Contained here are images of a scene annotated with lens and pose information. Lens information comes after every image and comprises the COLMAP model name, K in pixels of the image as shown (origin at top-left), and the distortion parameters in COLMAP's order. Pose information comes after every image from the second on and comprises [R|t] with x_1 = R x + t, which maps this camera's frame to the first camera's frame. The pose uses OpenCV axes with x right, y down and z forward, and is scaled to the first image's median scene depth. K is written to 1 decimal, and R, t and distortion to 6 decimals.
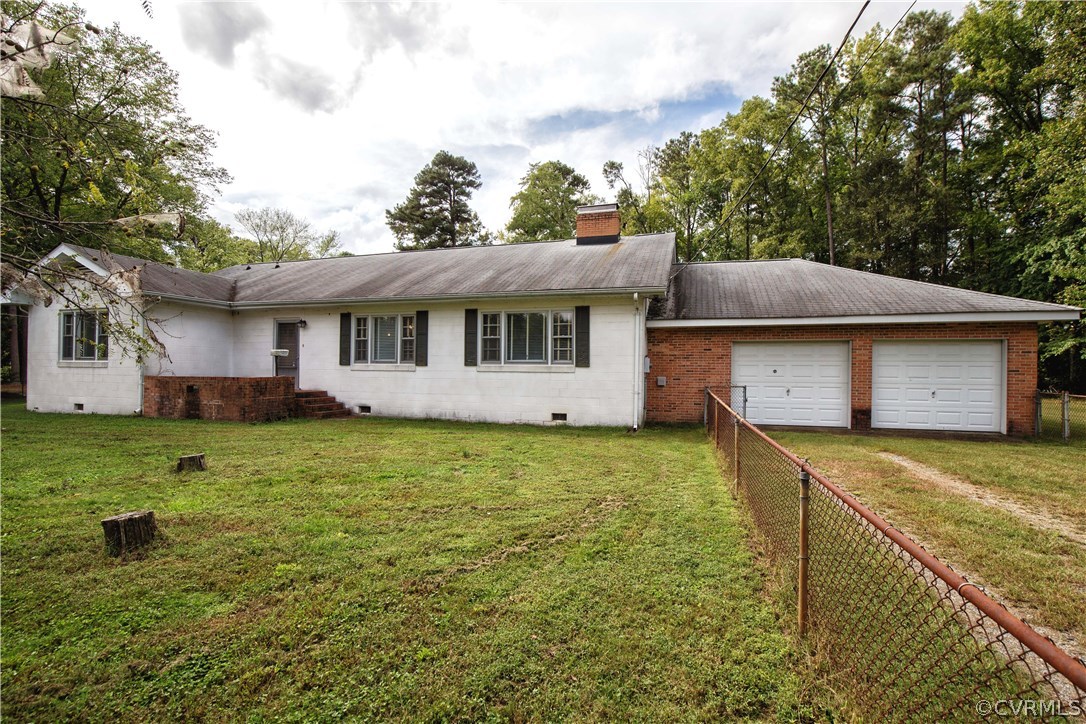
lens RADIAL K [[502.4, 0, 544.1], [0, 502.4, 369.2], [0, 0, 1]] dist [-0.029512, -0.000346]
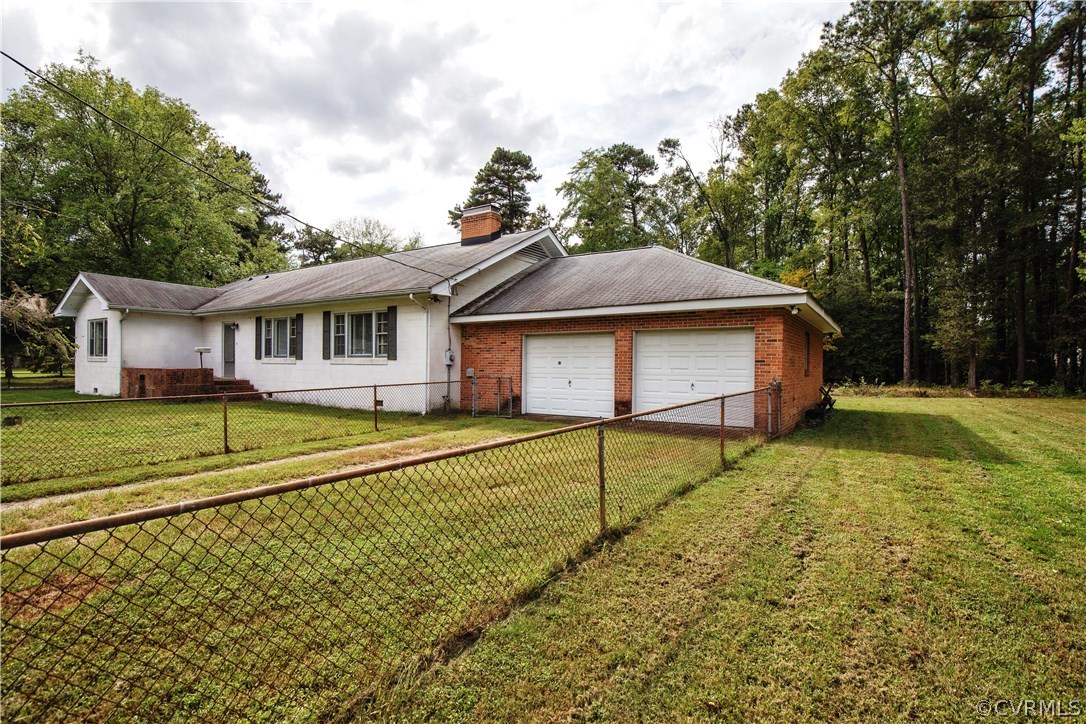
lens RADIAL K [[537.3, 0, 540.6], [0, 537.3, 363.4], [0, 0, 1]] dist [-0.022301, -0.000242]
pose [[0.958430, -0.002526, -0.285315, 0.693942], [0.002310, 0.999997, -0.001094, 0.005893], [0.285317, 0.000389, 0.958433, -0.062451]]
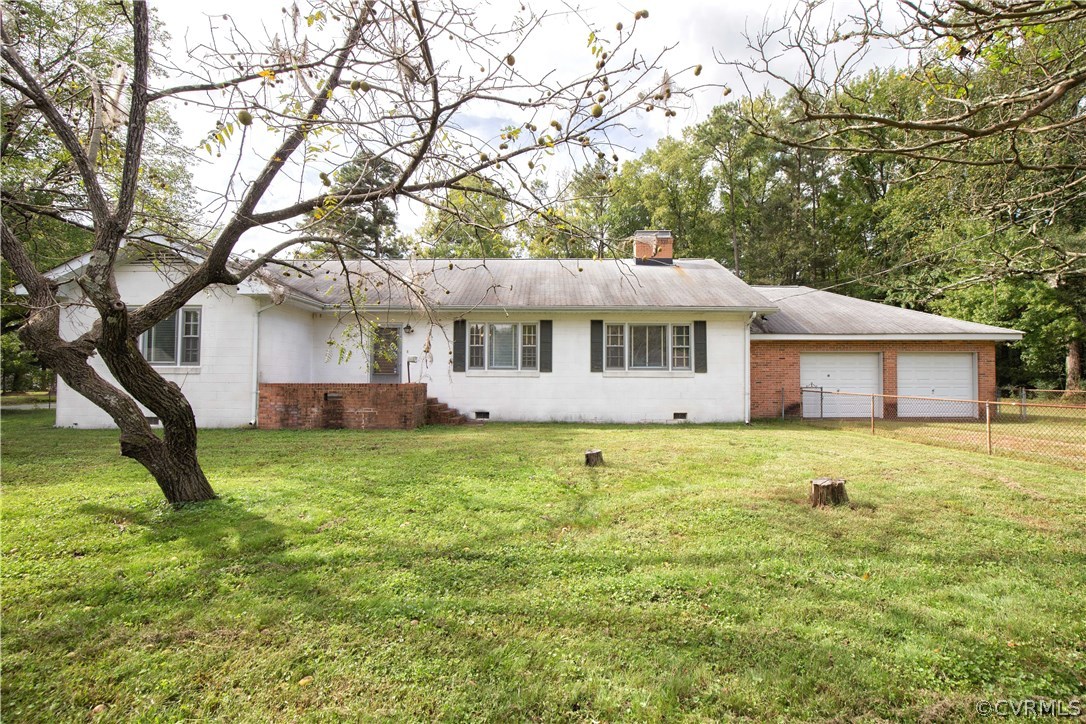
lens RADIAL K [[502.4, 0, 542.1], [0, 502.4, 365.6], [0, 0, 1]] dist [-0.029512, -0.000346]
pose [[0.957747, 0.002657, 0.287601, -0.574480], [0.004021, 0.999736, -0.022626, 0.004229], [-0.287585, 0.022827, 0.957483, -0.013460]]
